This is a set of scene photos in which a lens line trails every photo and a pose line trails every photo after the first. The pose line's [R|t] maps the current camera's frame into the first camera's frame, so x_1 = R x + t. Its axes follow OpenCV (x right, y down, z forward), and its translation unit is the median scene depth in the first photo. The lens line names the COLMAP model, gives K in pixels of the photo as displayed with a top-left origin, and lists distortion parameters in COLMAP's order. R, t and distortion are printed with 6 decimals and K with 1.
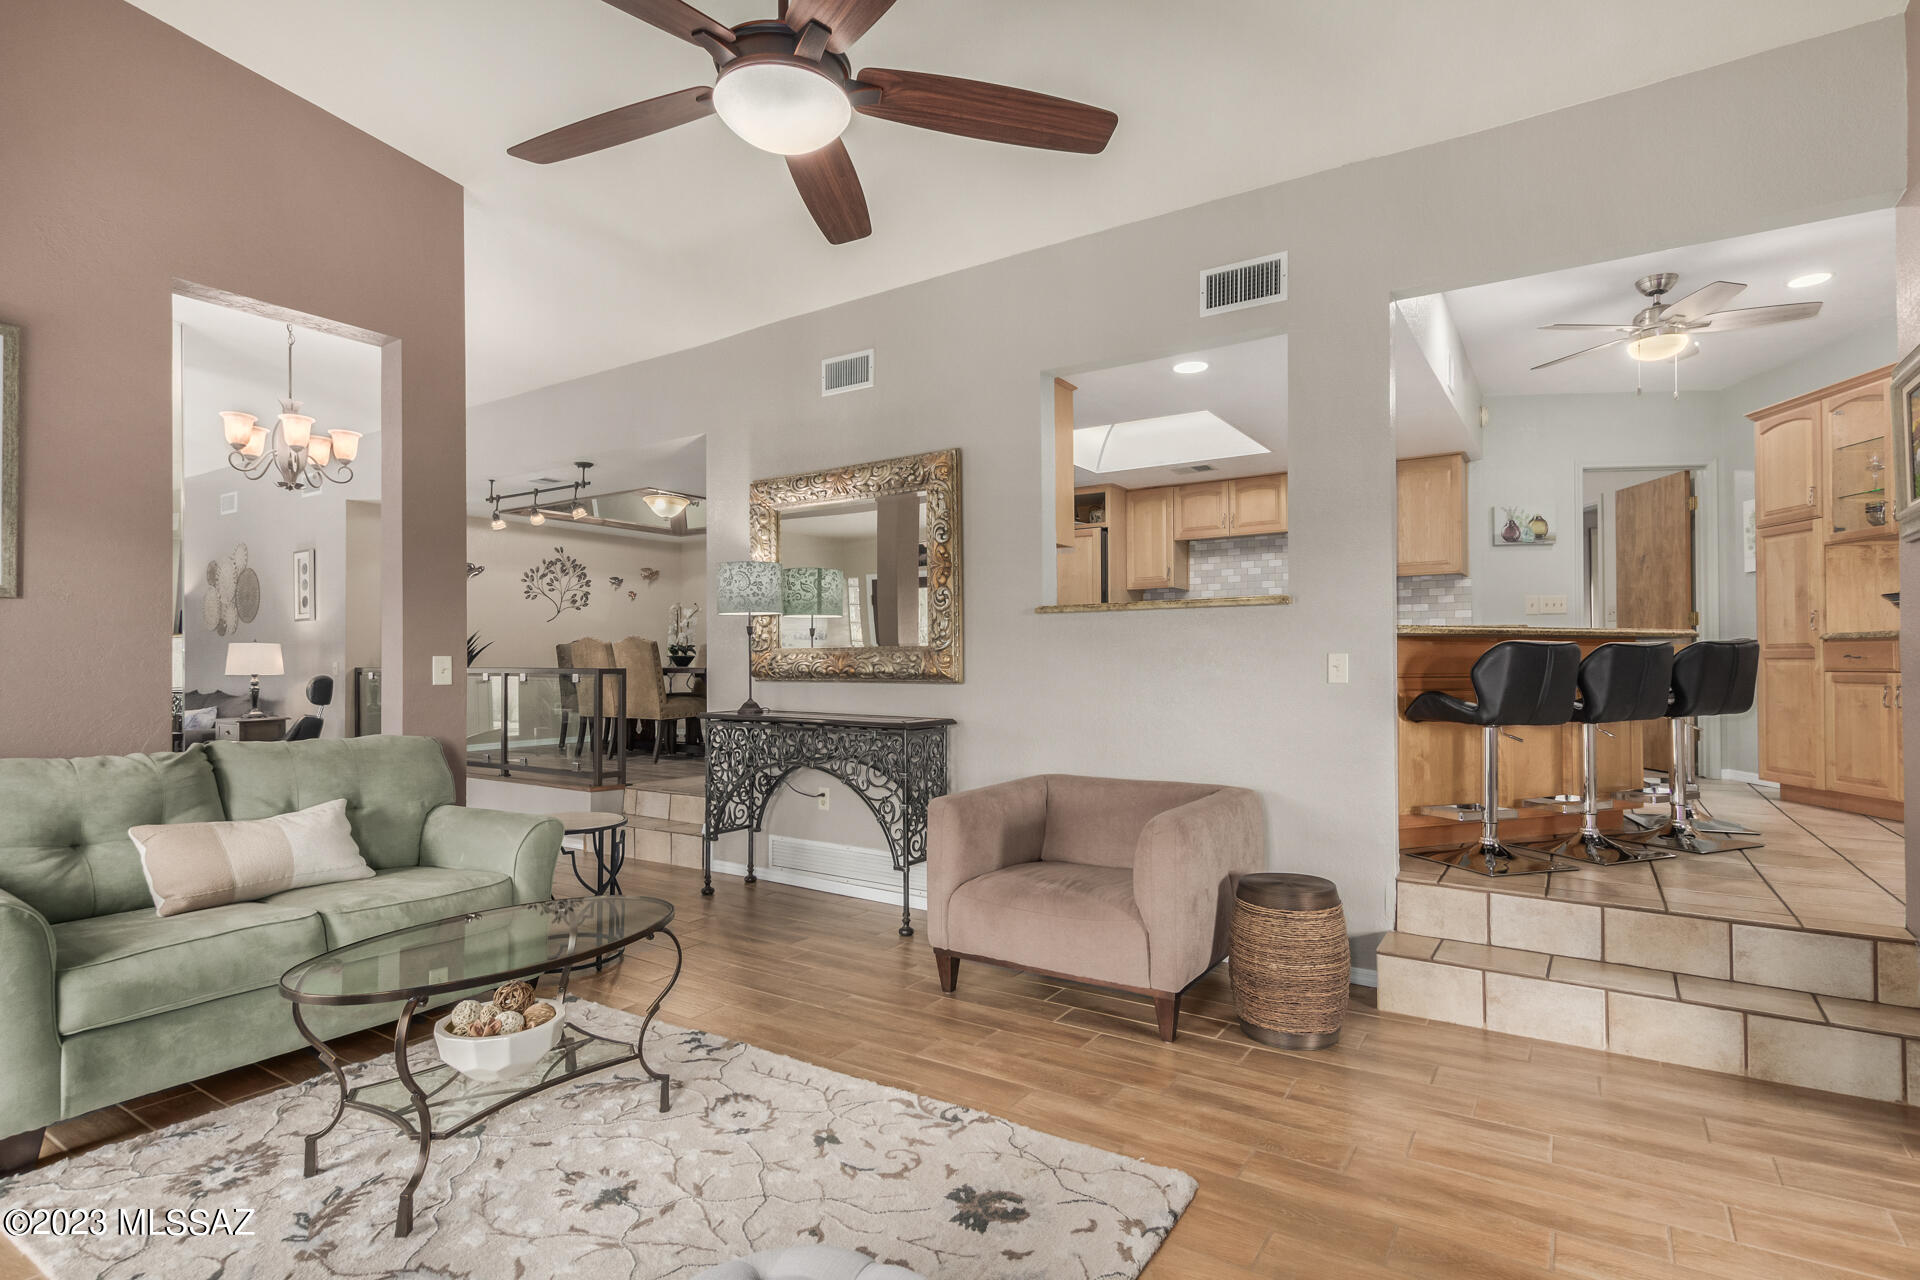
lens RADIAL K [[943.5, 0, 963.5], [0, 943.5, 650.5], [0, 0, 1]] dist [0.004870, 0.000217]
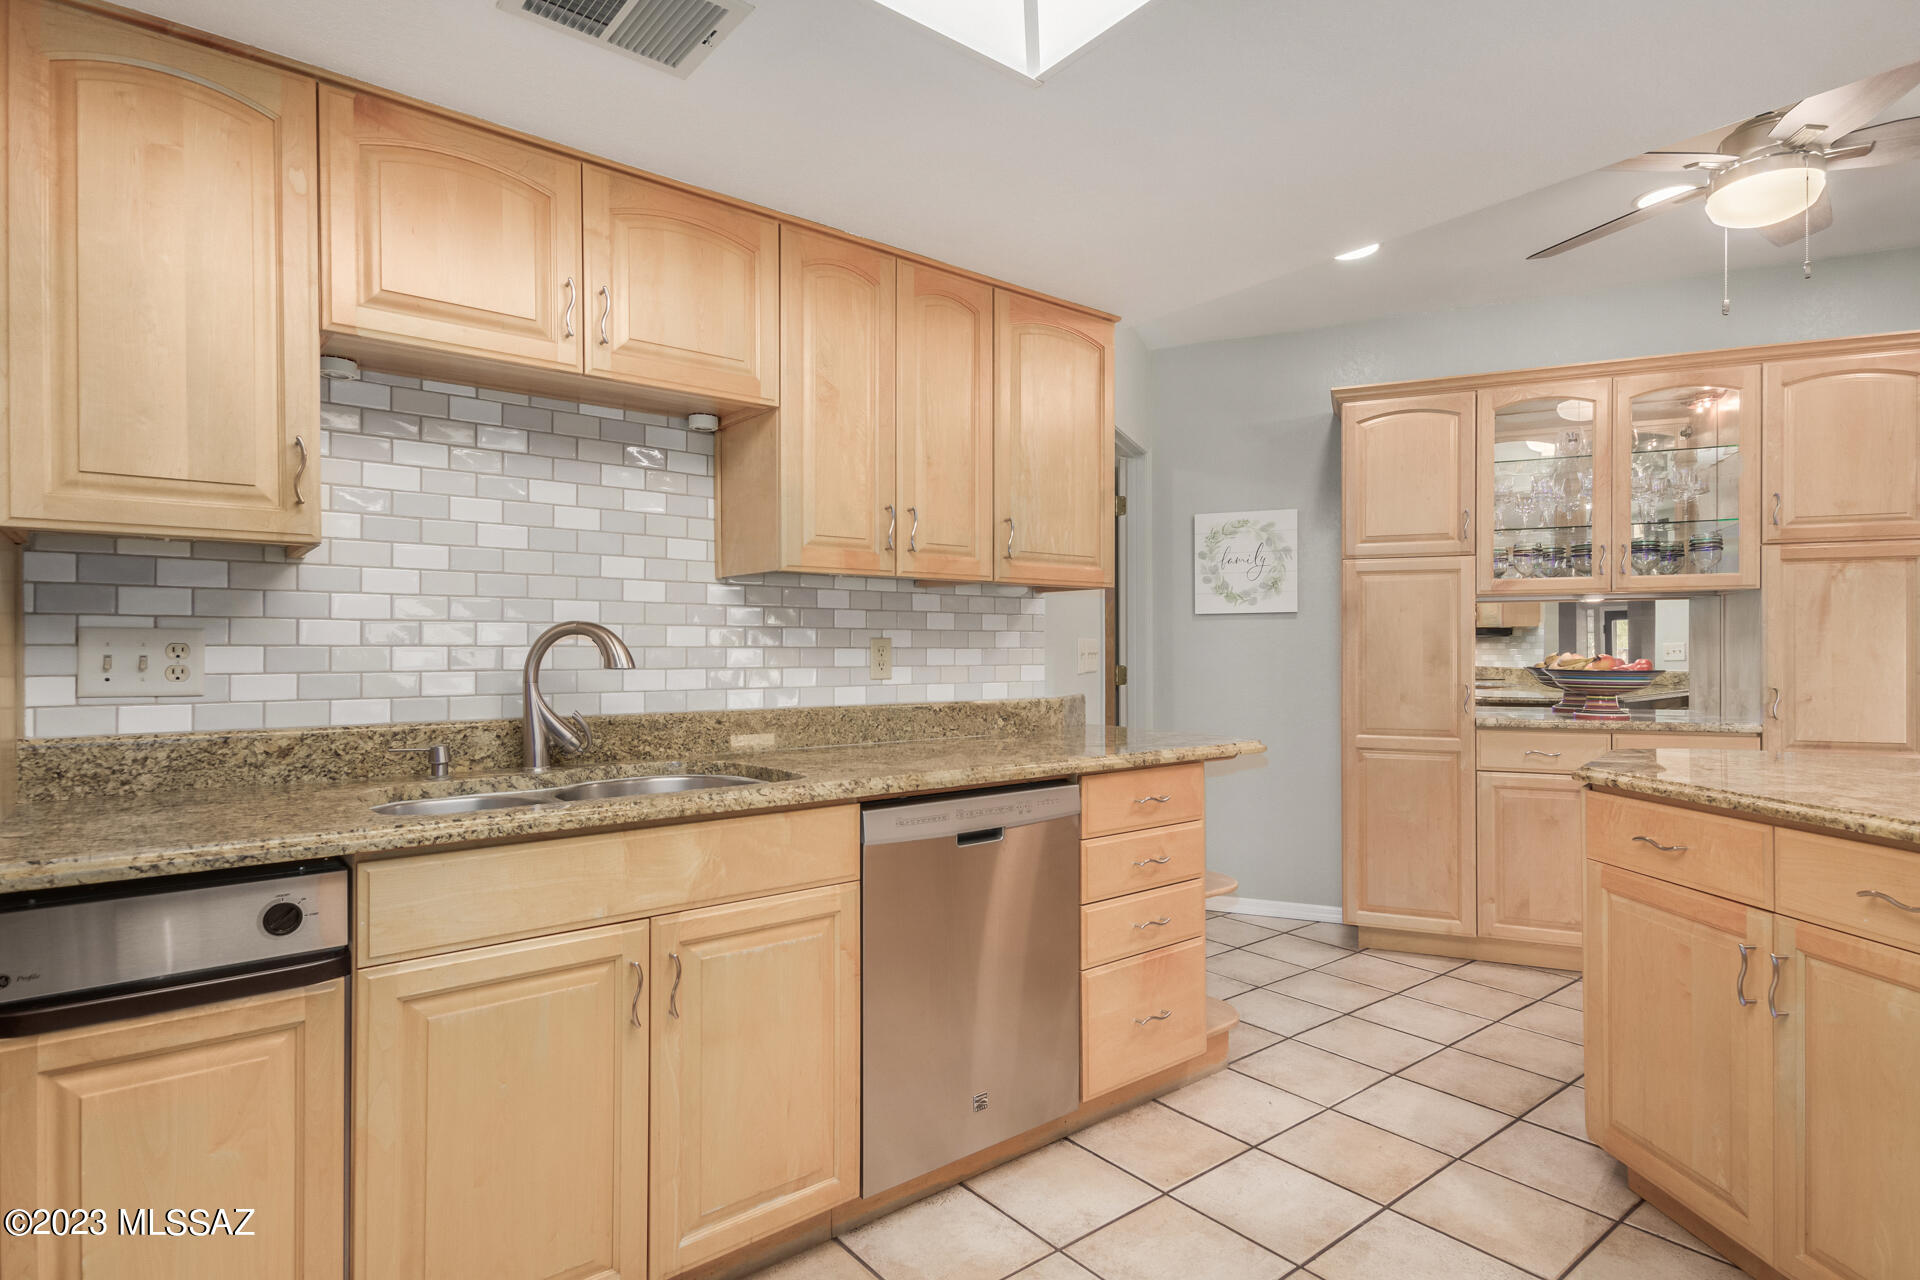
lens RADIAL K [[993.5, 0, 958.1], [0, 993.5, 641.0], [0, 0, 1]] dist [0.025708, 0.000621]
pose [[0.309192, 0.011471, 0.950930, 0.074874], [-0.013673, 0.999878, -0.007616, -0.072473], [-0.950901, -0.010647, 0.309311, 1.277982]]
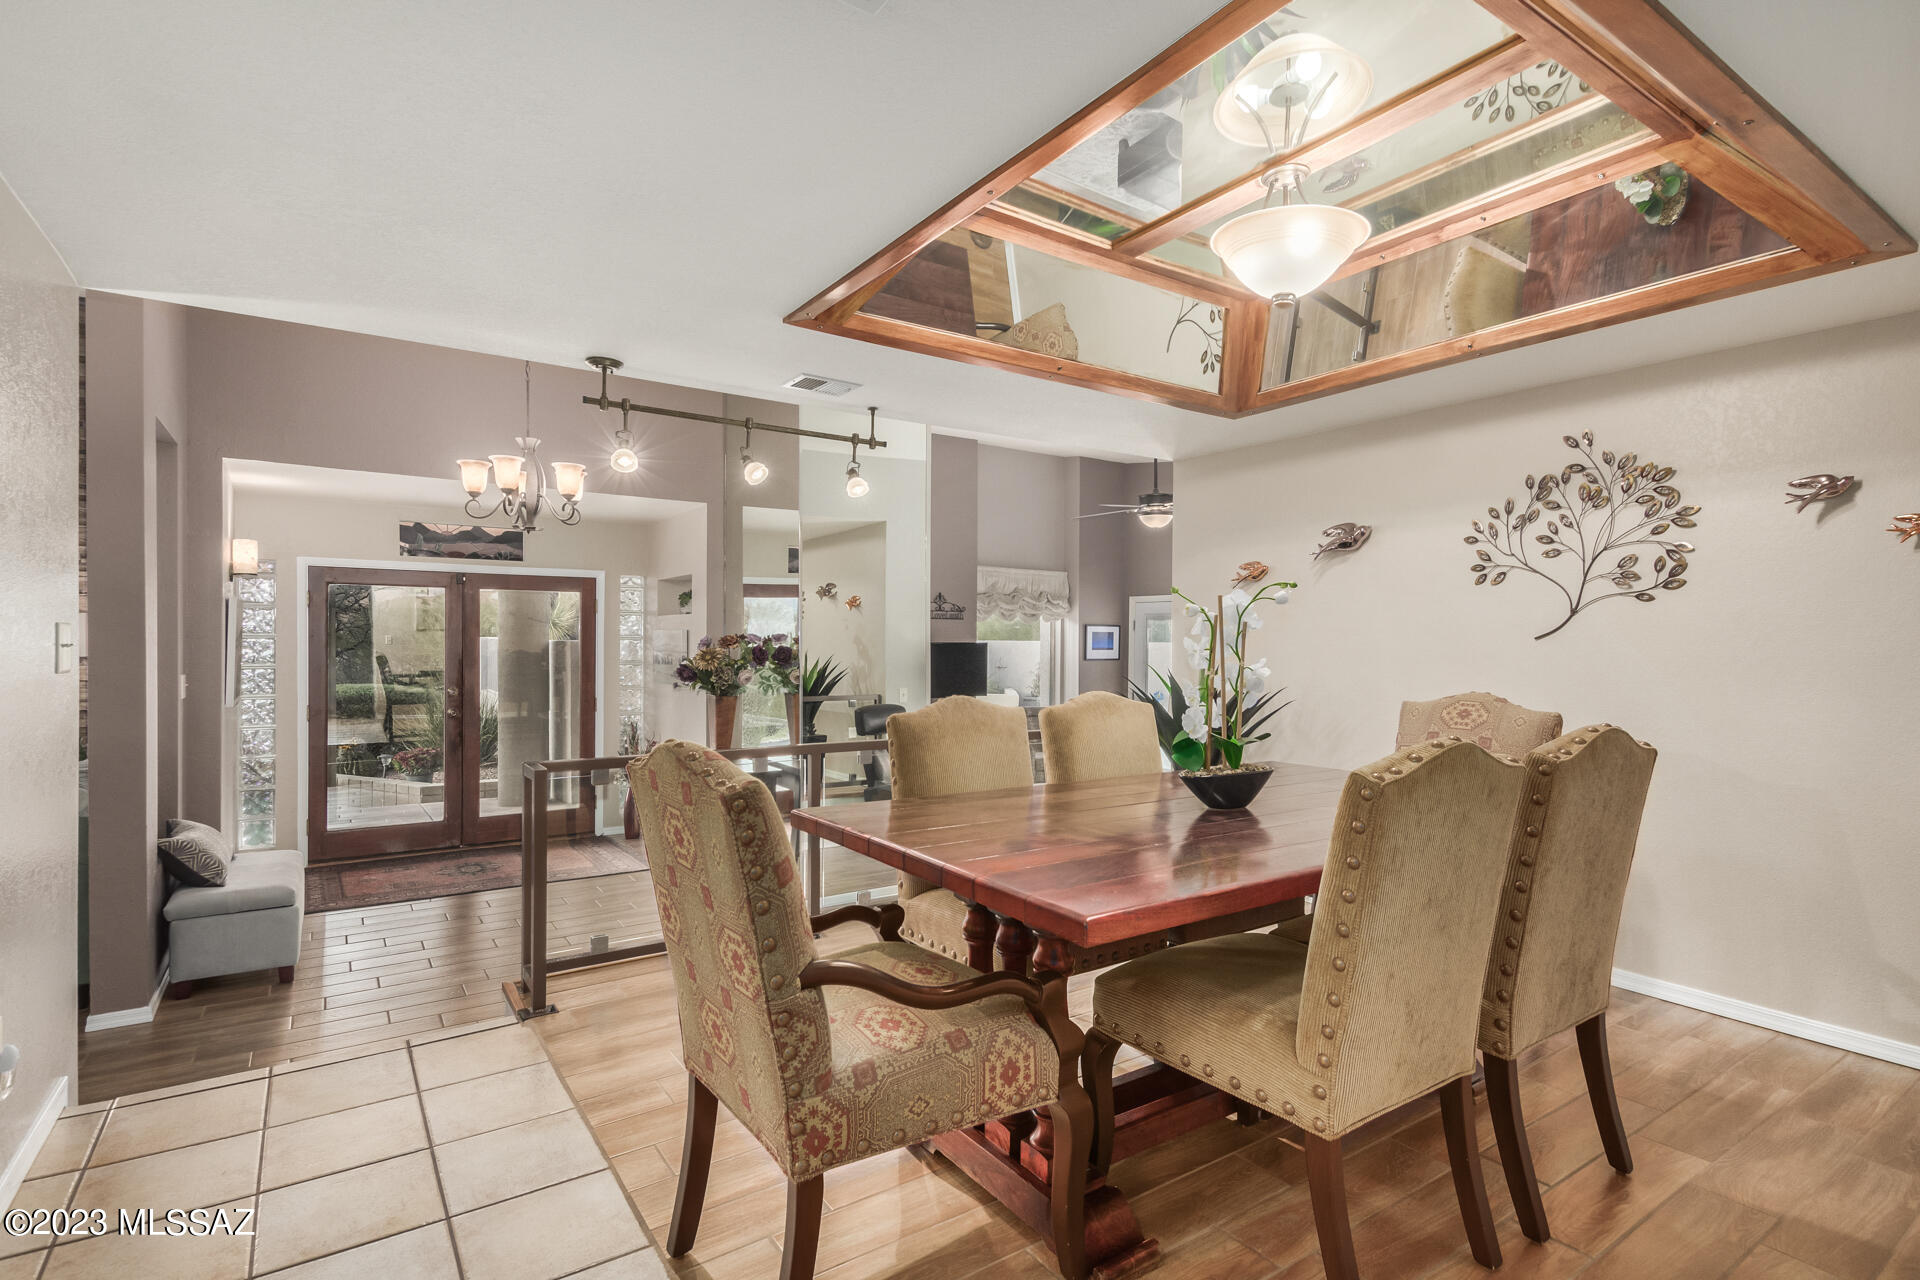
lens RADIAL K [[943.5, 0, 960.3], [0, 943.5, 643.6], [0, 0, 1]] dist [0.004870, 0.000217]
pose [[-0.387275, 0.004867, -0.921952, -0.002597], [0.002755, 0.999988, 0.004122, -0.065708], [0.921960, -0.000944, -0.387283, 1.976363]]
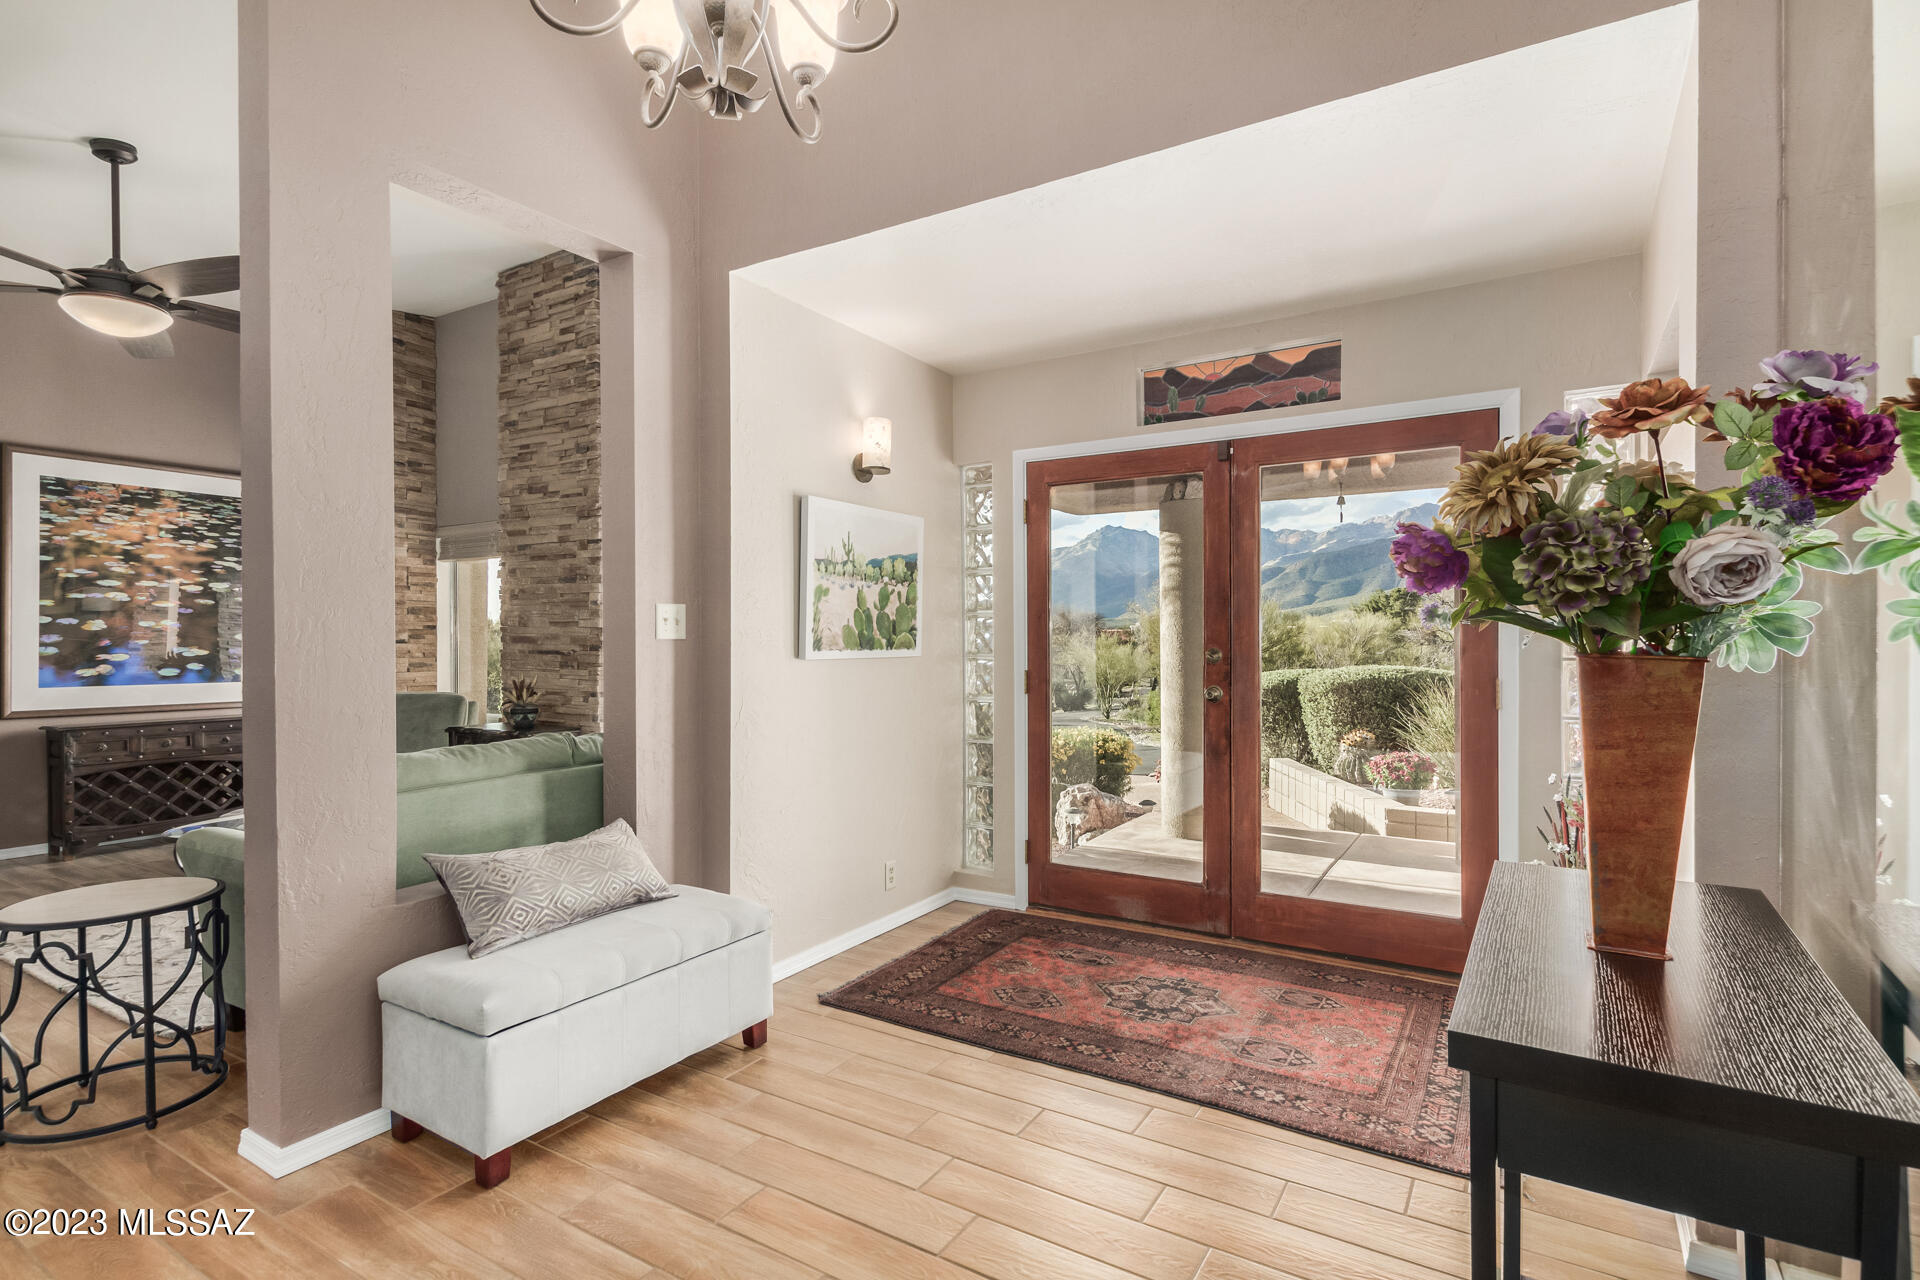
lens RADIAL K [[943.5, 0, 963.8], [0, 943.5, 642.5], [0, 0, 1]] dist [0.004870, 0.000217]
pose [[-0.999736, 0.011271, -0.020010, -0.863426], [0.011457, 0.999892, -0.009211, 0.010709], [0.019904, -0.009438, -0.999757, 1.464367]]
